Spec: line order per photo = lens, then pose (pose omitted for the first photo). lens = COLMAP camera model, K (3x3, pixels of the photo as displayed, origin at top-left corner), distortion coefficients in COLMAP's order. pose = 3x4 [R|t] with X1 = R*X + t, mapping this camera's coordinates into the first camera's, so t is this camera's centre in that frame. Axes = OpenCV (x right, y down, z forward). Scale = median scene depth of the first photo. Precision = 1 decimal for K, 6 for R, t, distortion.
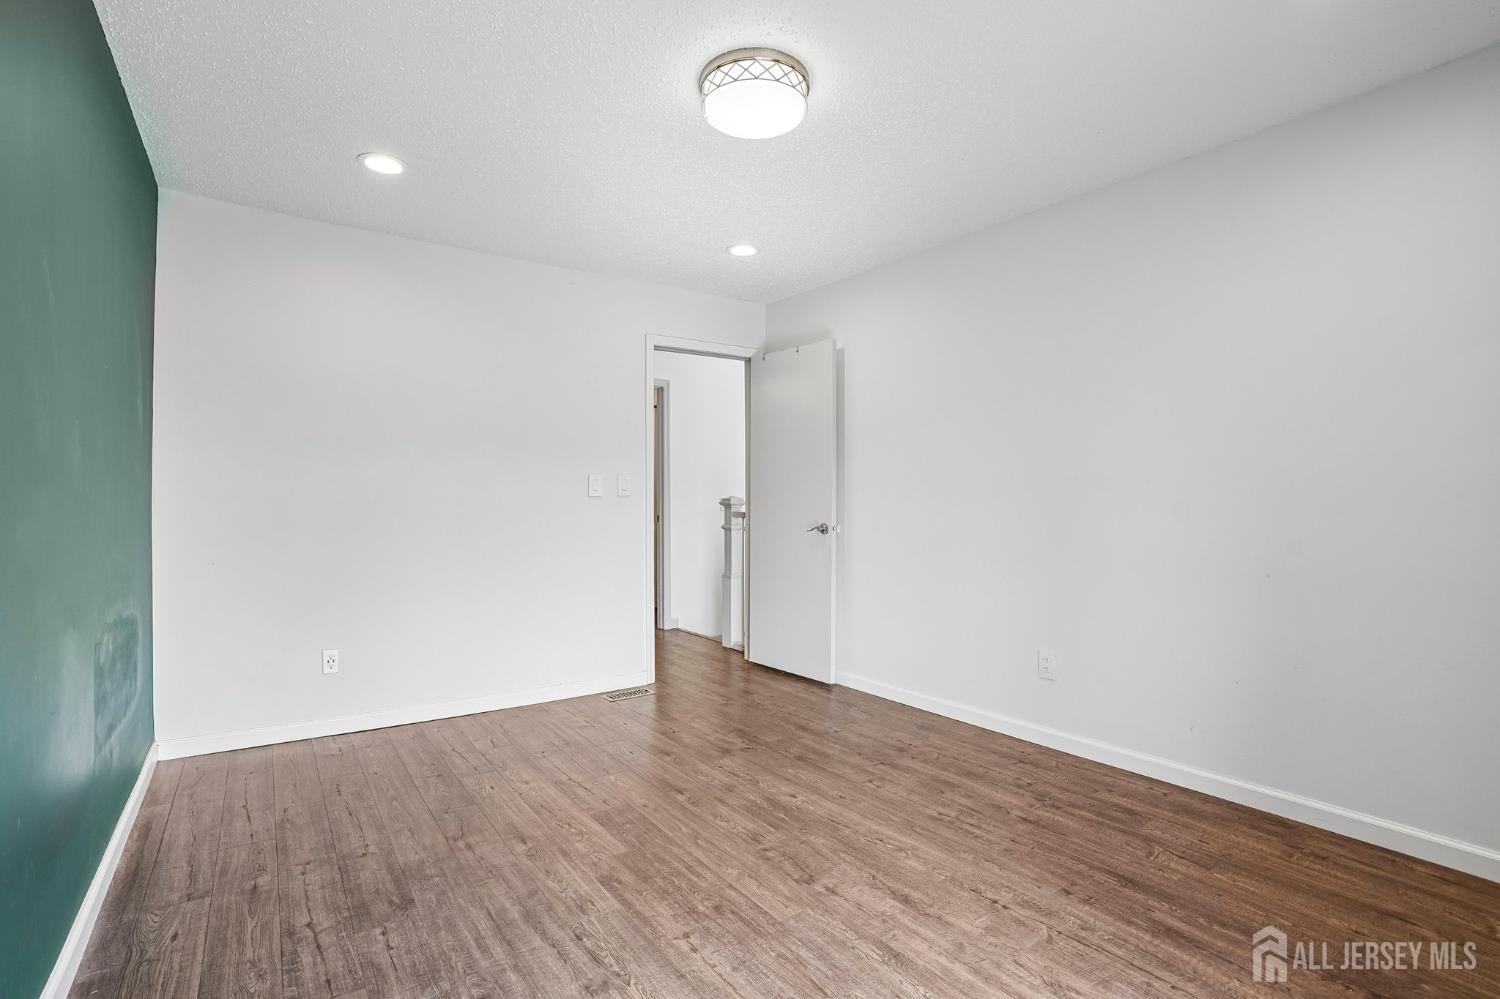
lens RADIAL K [[696.4, 0, 754.3], [0, 696.4, 497.3], [0, 0, 1]] dist [-0.085583, 0.037711]
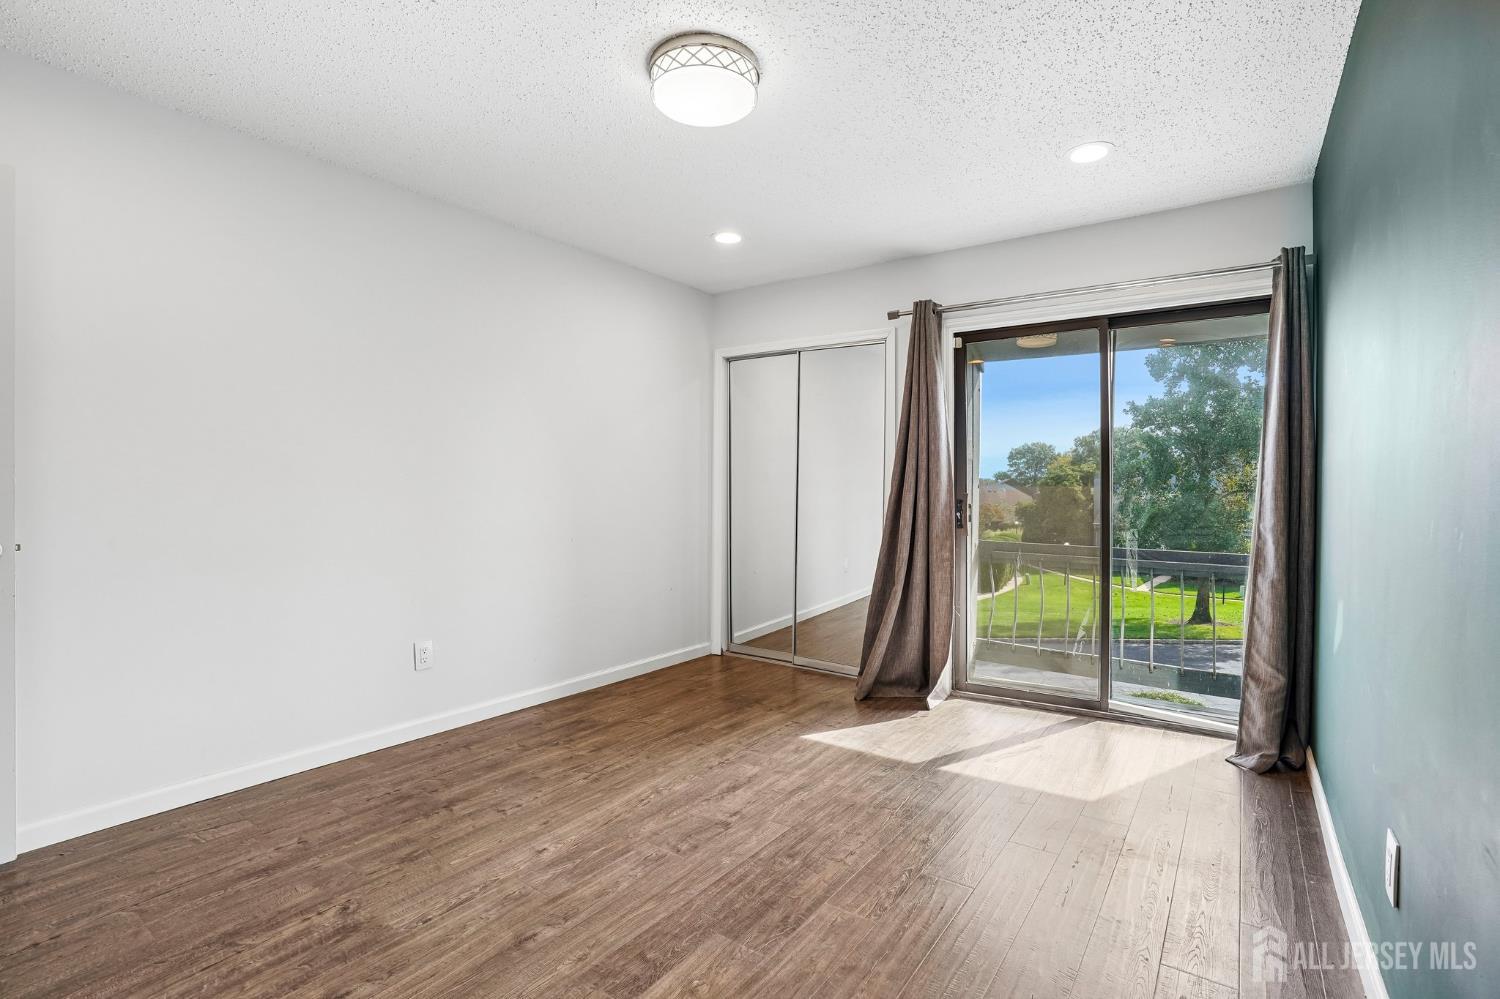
lens RADIAL K [[696.4, 0, 754.3], [0, 696.4, 497.3], [0, 0, 1]] dist [-0.085583, 0.037711]
pose [[-0.309944, -0.011083, 0.950690, -0.868154], [-0.009446, 0.999919, 0.008578, 0.002061], [-0.950708, -0.006322, -0.310024, 1.110408]]
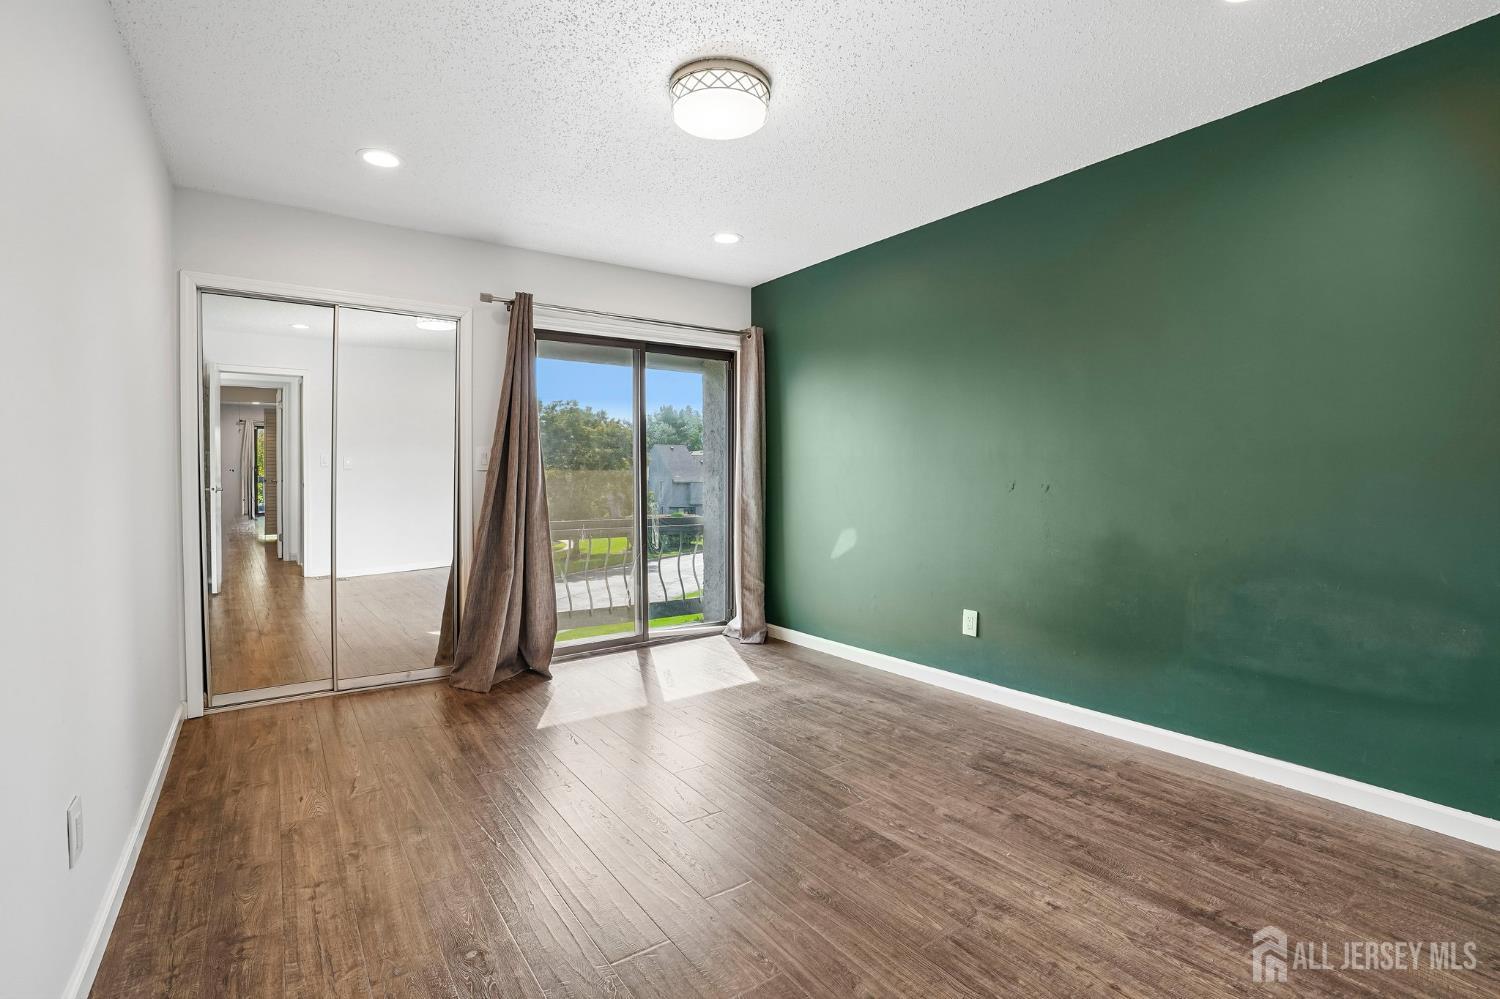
lens RADIAL K [[696.3, 0, 747.5], [0, 696.3, 494.2], [0, 0, 1]] dist [-0.089462, 0.041409]
pose [[-0.999886, 0.003824, 0.014573, -0.054930], [0.004178, 0.999696, 0.024318, 0.004233], [-0.014476, 0.024377, -0.999598, 1.879545]]
